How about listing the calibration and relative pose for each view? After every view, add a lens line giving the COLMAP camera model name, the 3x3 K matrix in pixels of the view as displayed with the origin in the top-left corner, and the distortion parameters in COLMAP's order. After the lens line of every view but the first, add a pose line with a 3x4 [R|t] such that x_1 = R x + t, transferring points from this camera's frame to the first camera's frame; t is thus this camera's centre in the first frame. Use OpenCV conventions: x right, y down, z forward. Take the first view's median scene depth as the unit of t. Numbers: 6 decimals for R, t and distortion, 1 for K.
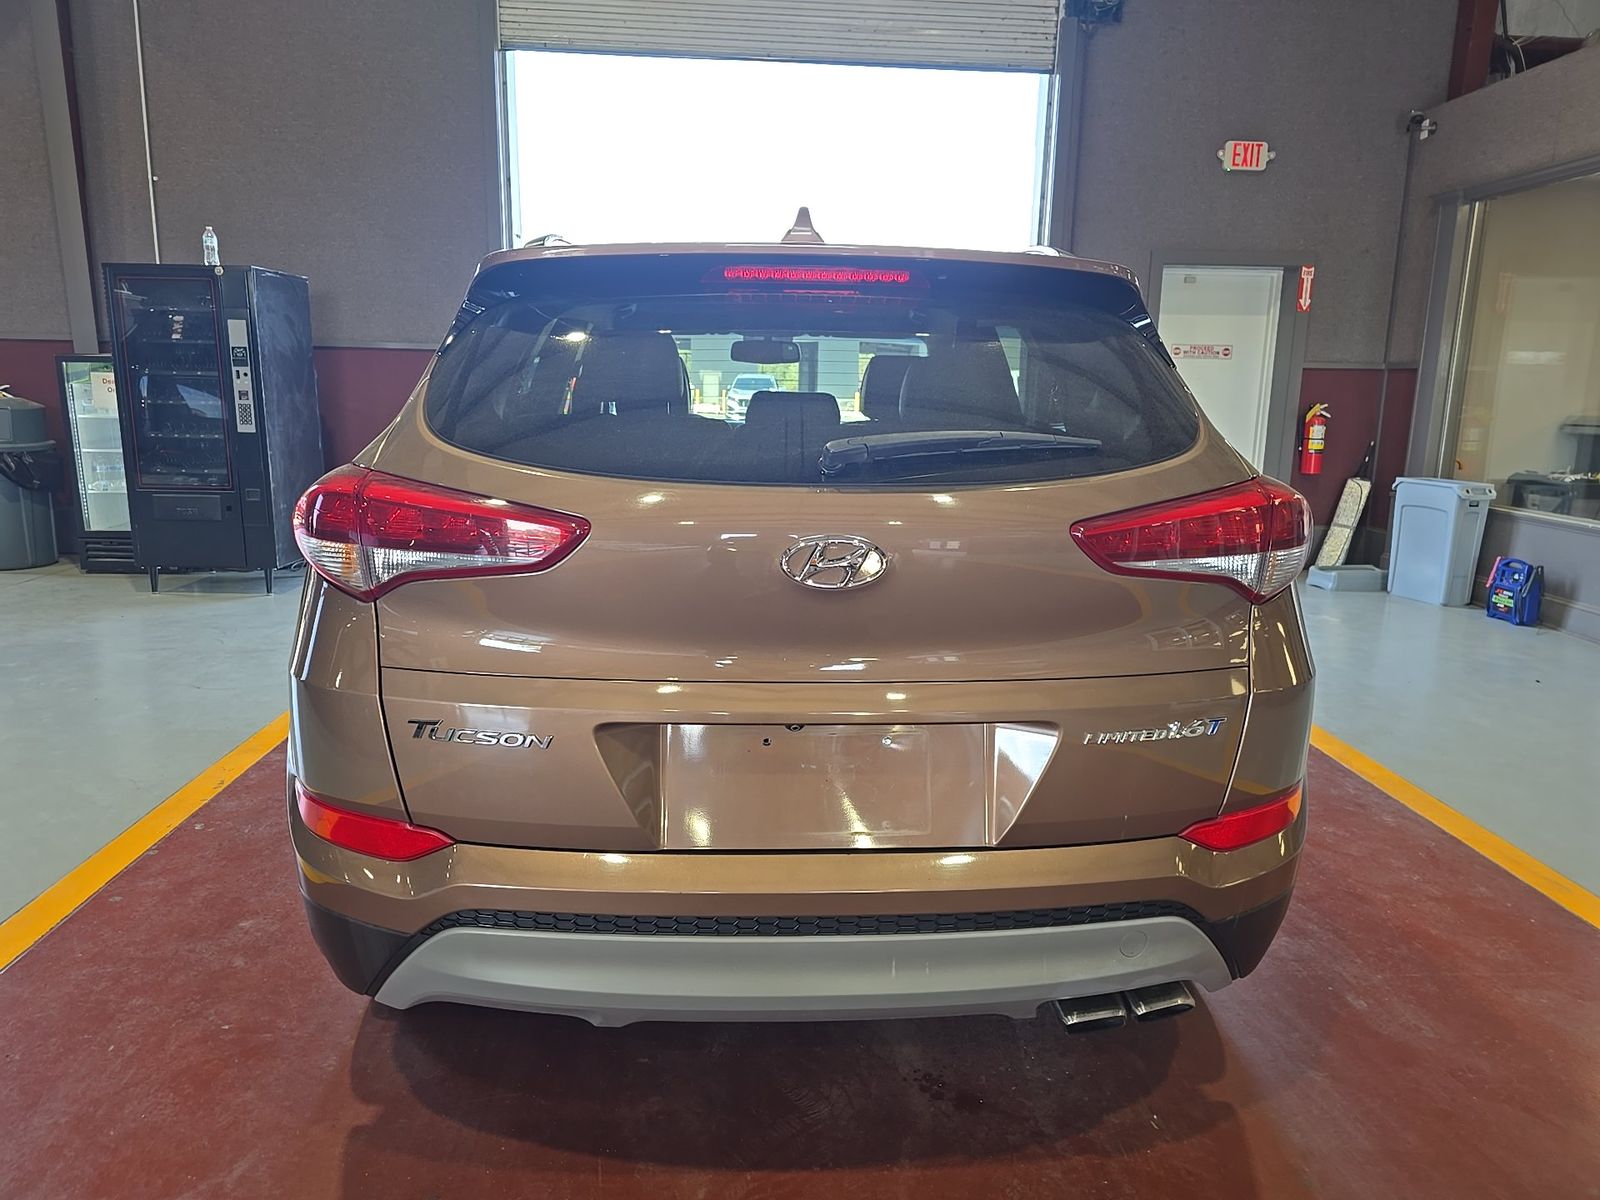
lens RADIAL K [[1068.1, 0, 800.0], [0, 1068.1, 600.0], [0, 0, 1]] dist [-0.003651, -0.017061]
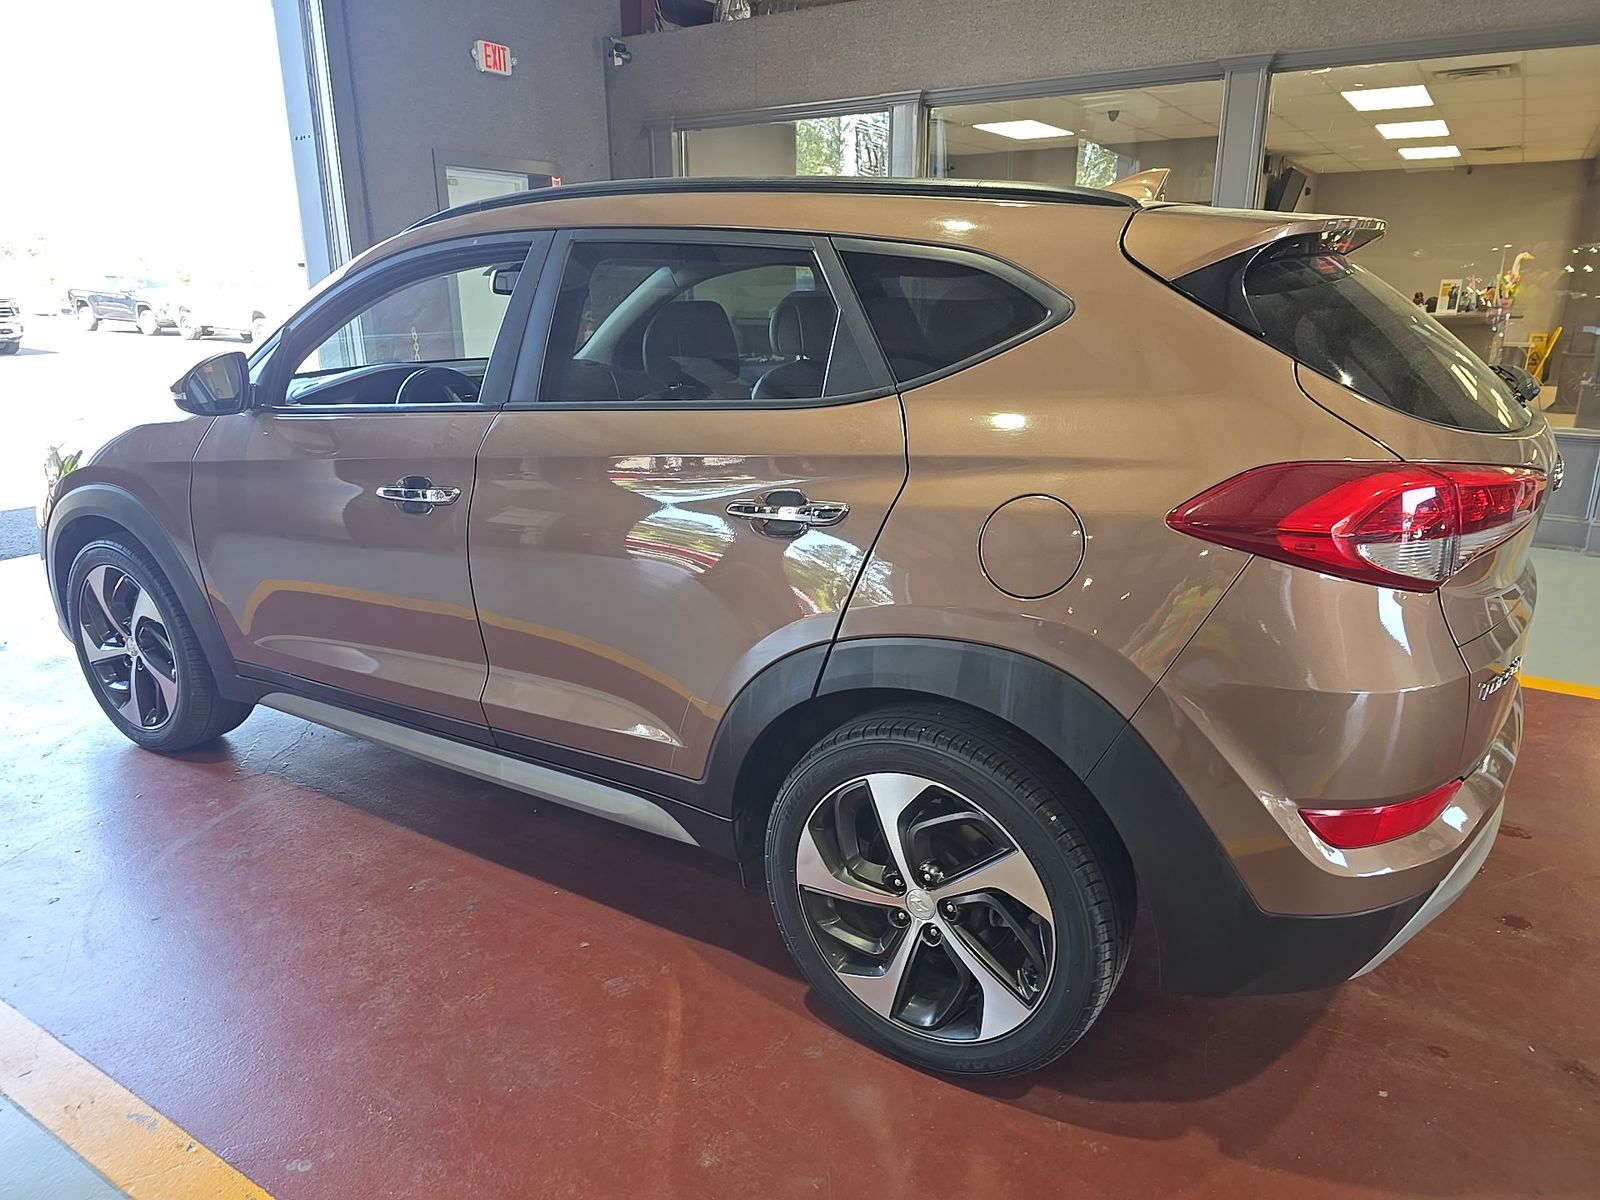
lens RADIAL K [[1068.1, 0, 800.0], [0, 1068.1, 600.0], [0, 0, 1]] dist [-0.003651, -0.017061]
pose [[0.585049, -0.237753, 0.775365, -0.311749], [0.161036, 0.971082, 0.176257, -0.052652], [-0.794849, 0.021742, 0.606418, 0.175370]]
